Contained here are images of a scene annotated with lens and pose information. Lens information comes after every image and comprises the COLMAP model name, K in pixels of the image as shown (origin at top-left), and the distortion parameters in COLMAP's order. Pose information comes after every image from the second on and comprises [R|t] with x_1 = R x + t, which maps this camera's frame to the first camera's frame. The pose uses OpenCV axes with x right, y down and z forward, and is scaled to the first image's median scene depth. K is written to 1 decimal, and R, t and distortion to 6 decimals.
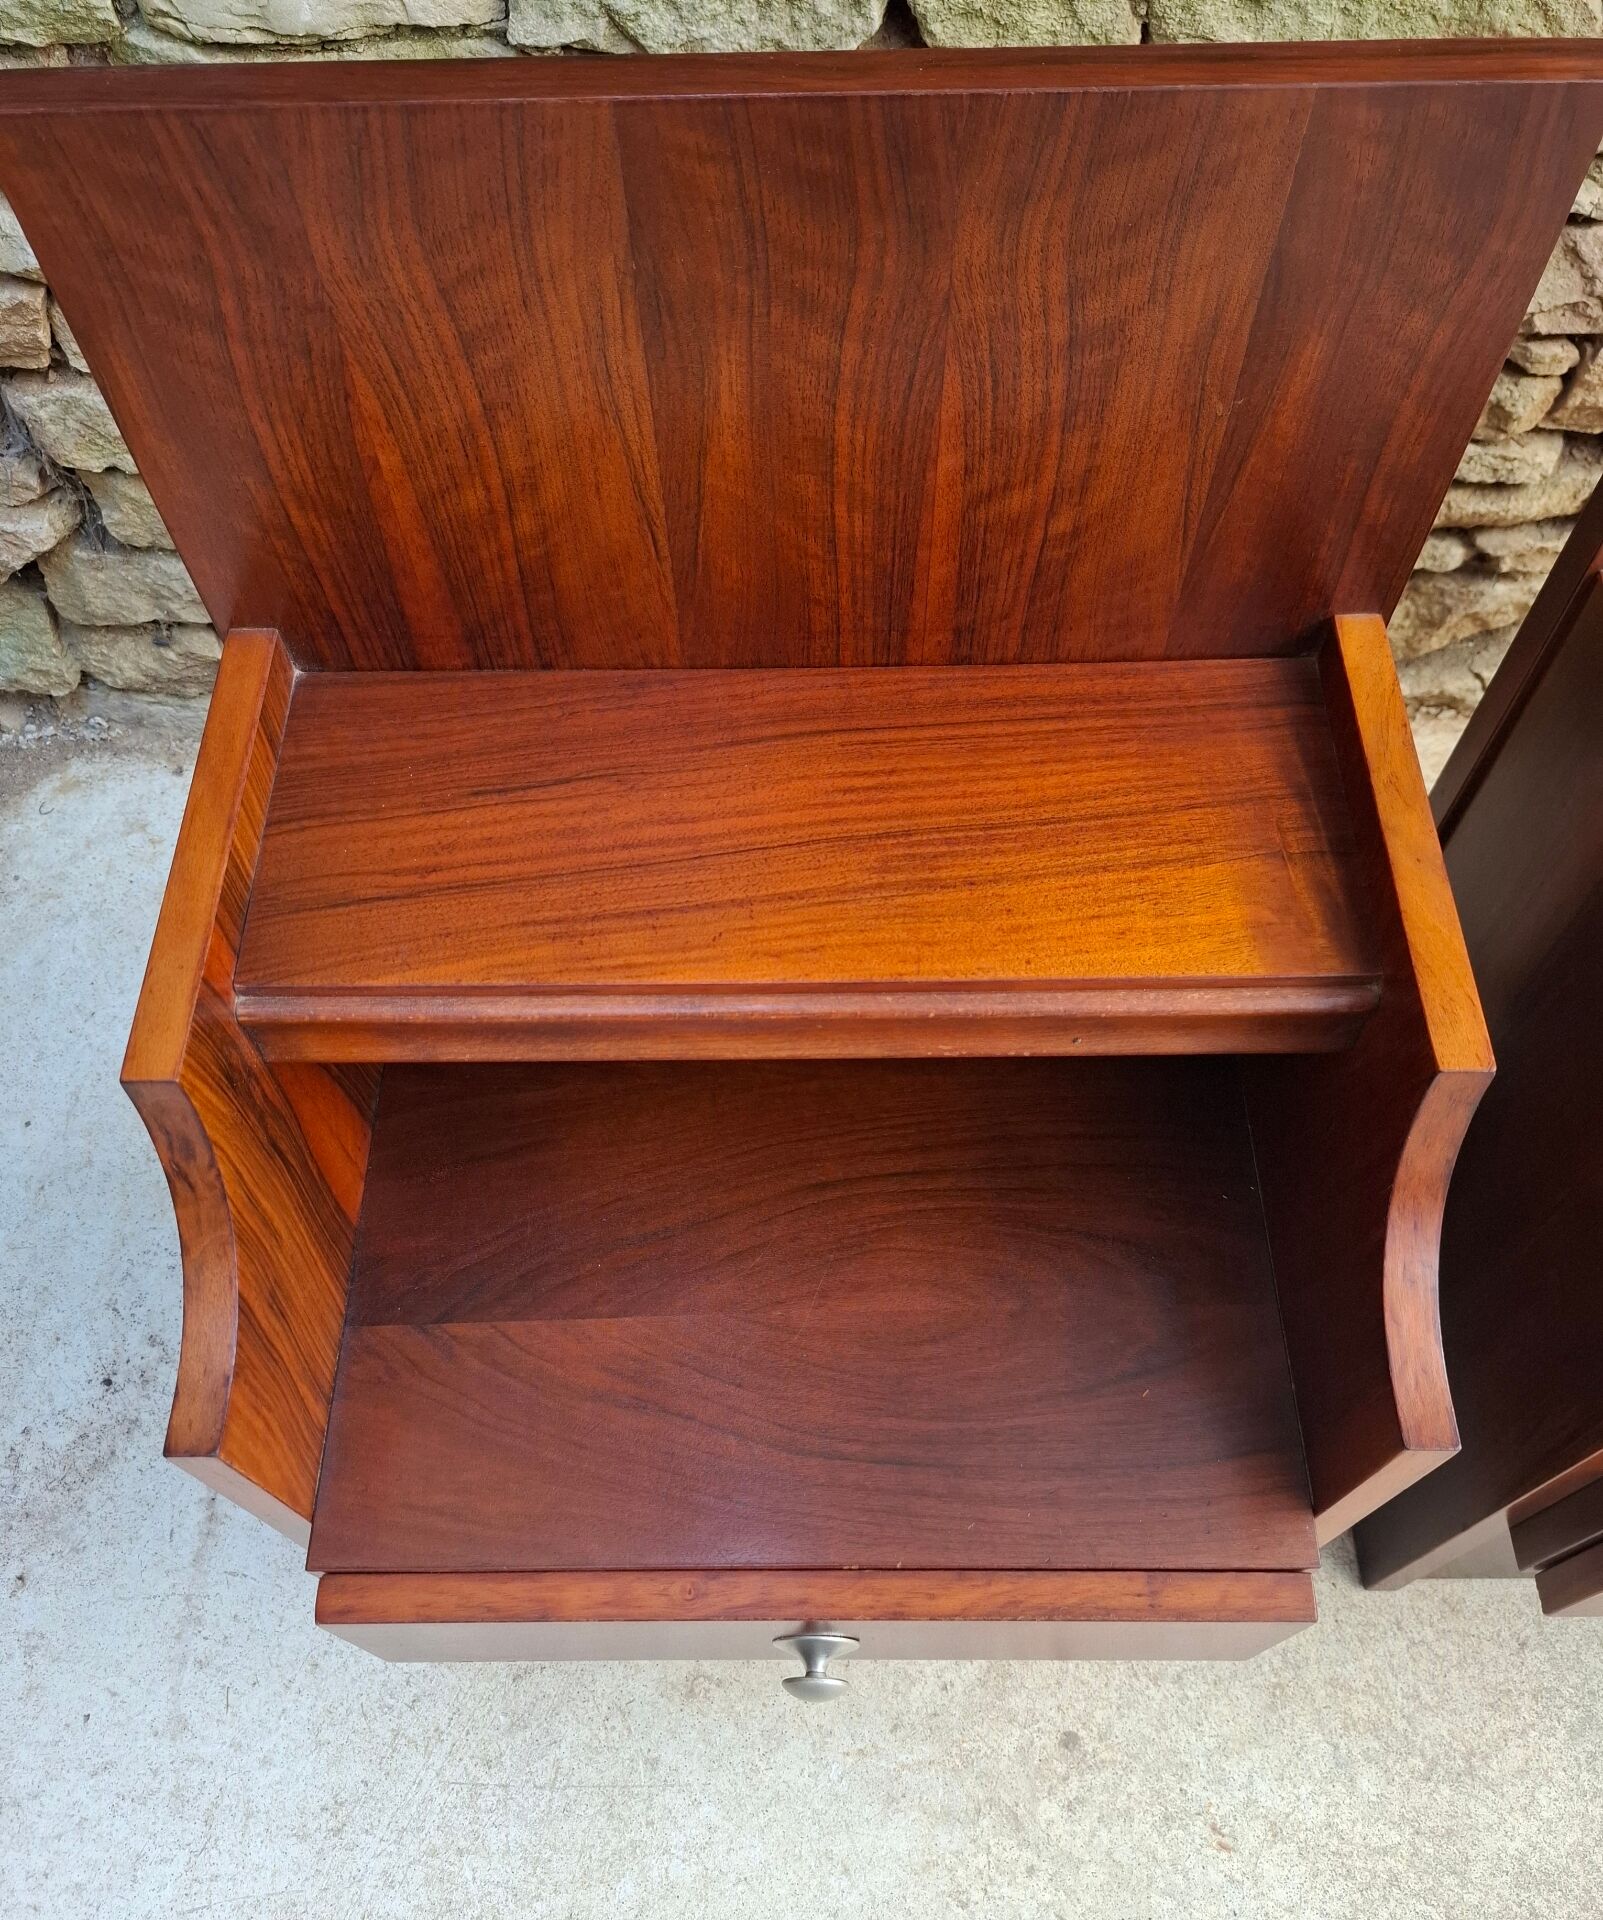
lens RADIAL K [[1518.2, 0, 800.4], [0, 1518.2, 1051.5], [0, 0, 1]] dist [0.011383, -0.011850]
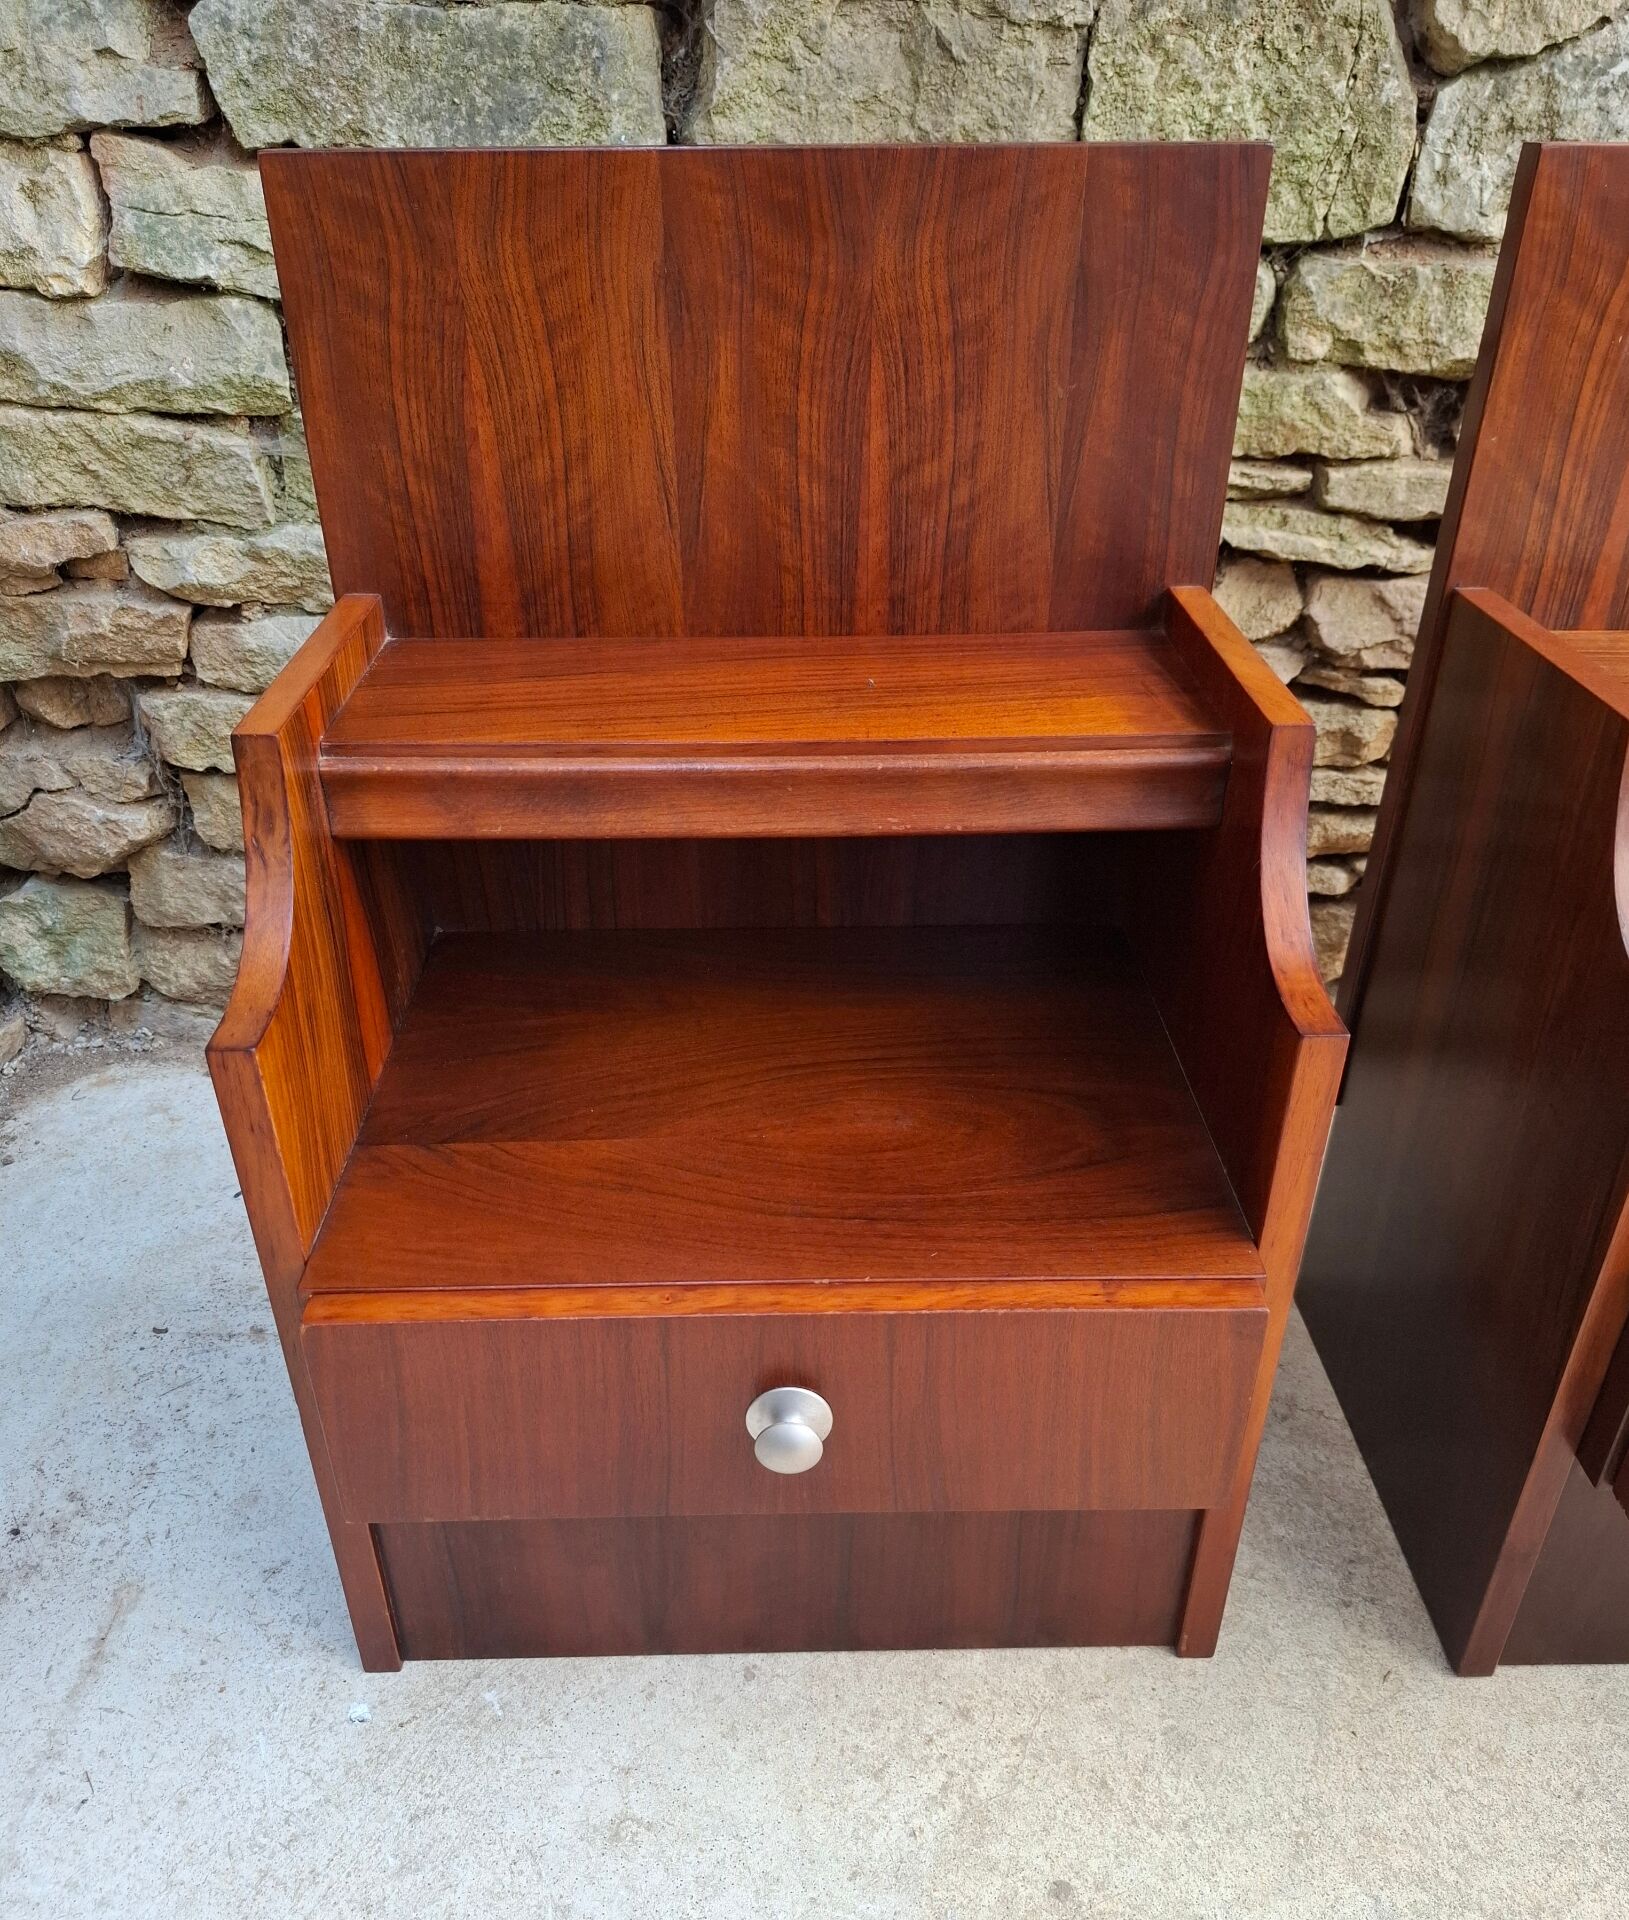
lens RADIAL K [[1527.2, 0, 804.7], [0, 1527.2, 1072.3], [0, 0, 1]] dist [0.056916, -0.068590]
pose [[0.999872, 0.015657, -0.003431, 0.030744], [-0.015451, 0.884555, -0.466180, 0.450075], [-0.004265, 0.466173, 0.884683, 0.031848]]
